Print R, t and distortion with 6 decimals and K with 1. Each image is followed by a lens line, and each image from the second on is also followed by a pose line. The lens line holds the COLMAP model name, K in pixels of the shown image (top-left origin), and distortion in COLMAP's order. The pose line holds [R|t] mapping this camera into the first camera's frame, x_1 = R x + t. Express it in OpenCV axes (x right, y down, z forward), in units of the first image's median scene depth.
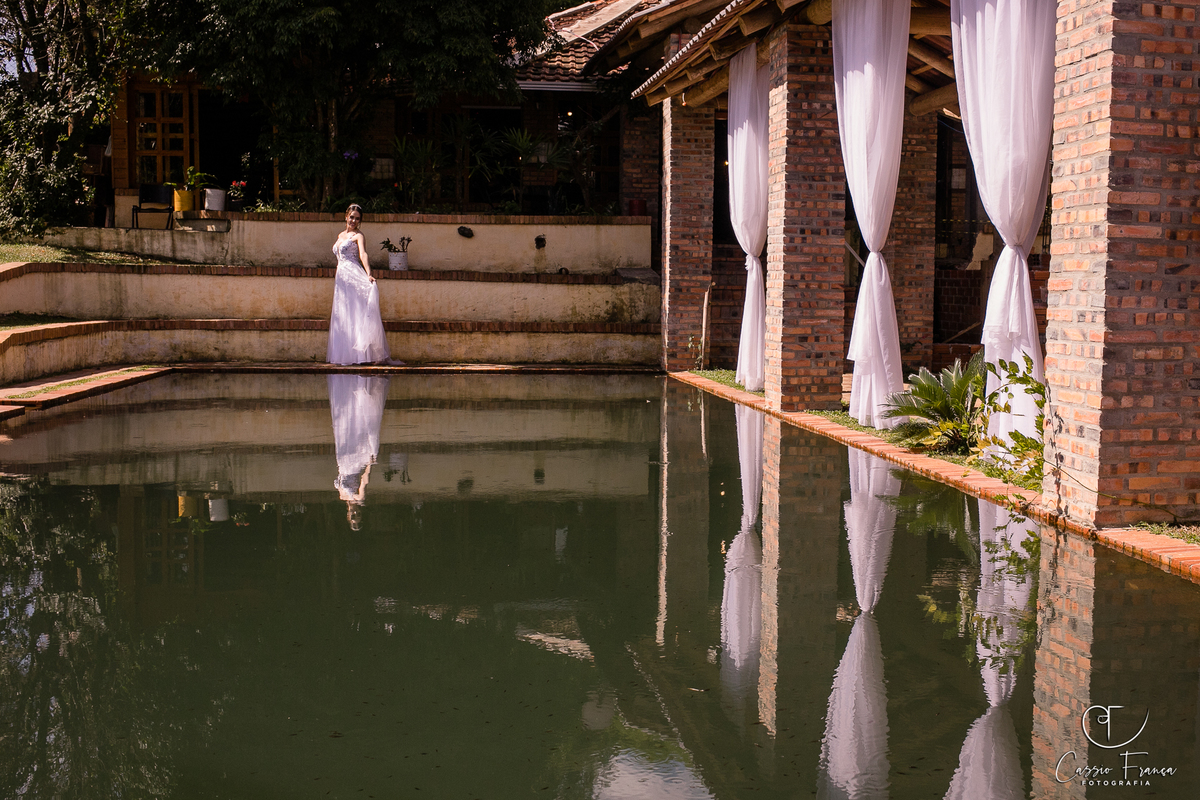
lens RADIAL K [[1384.0, 0, 659.0], [0, 1384.0, 372.5], [0, 0, 1]] dist [-0.058118, 0.031903]
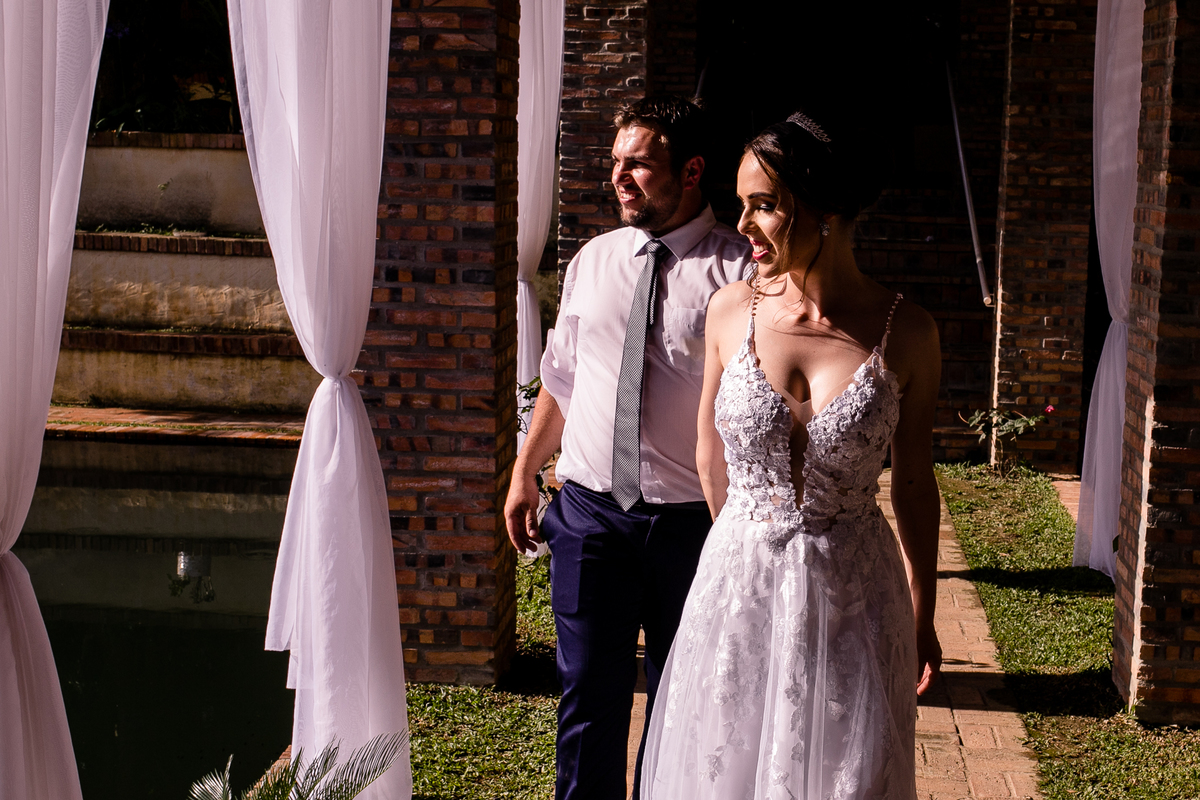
lens RADIAL K [[2035.9, 0, 599.0], [0, 2035.9, 465.1], [0, 0, 1]] dist [-0.073040, 0.005578]
pose [[0.976061, 0.041815, -0.213442, 0.187798], [-0.025183, 0.996472, 0.080057, -0.059118], [0.216036, -0.072765, 0.973670, 0.247068]]
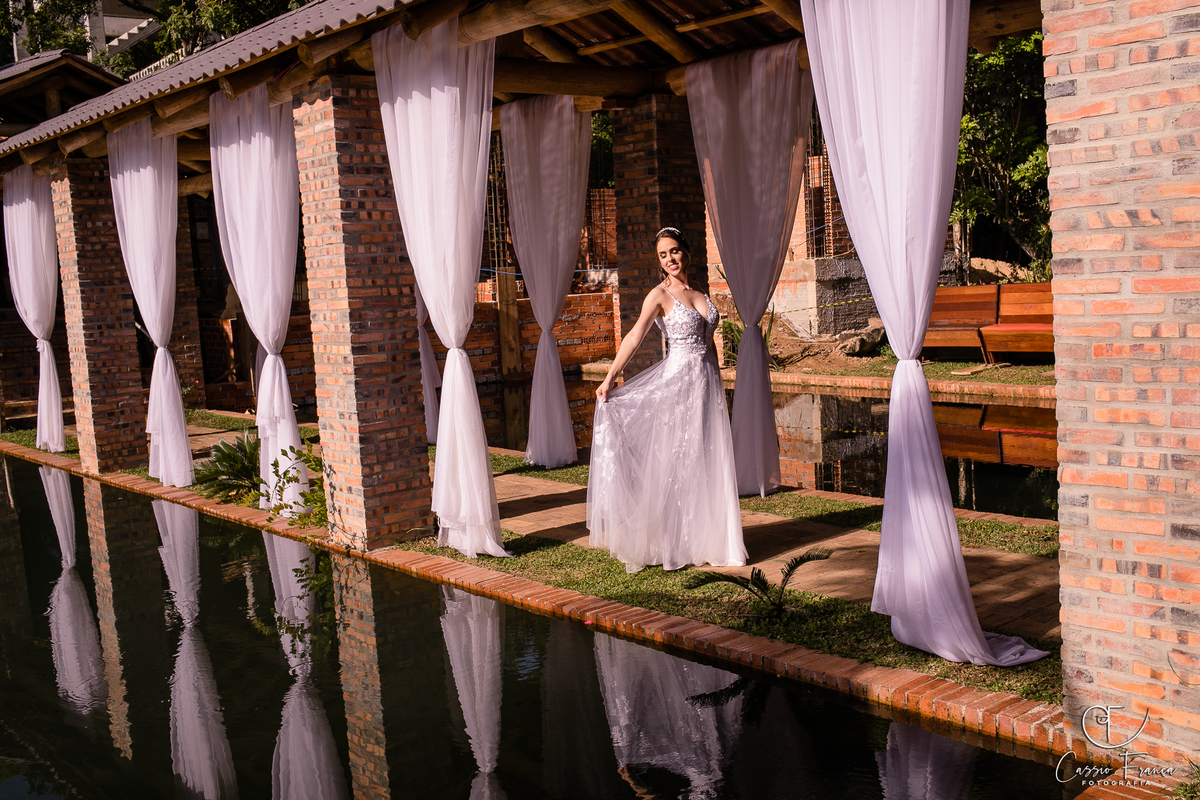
lens RADIAL K [[1209.9, 0, 616.2], [0, 1209.9, 415.3], [0, 0, 1]] dist [-0.066070, 0.048253]
pose [[0.851789, -0.122052, 0.509468, -0.034771], [0.101064, 0.992498, 0.068800, -0.031629], [-0.514044, -0.007114, 0.857735, -0.091063]]
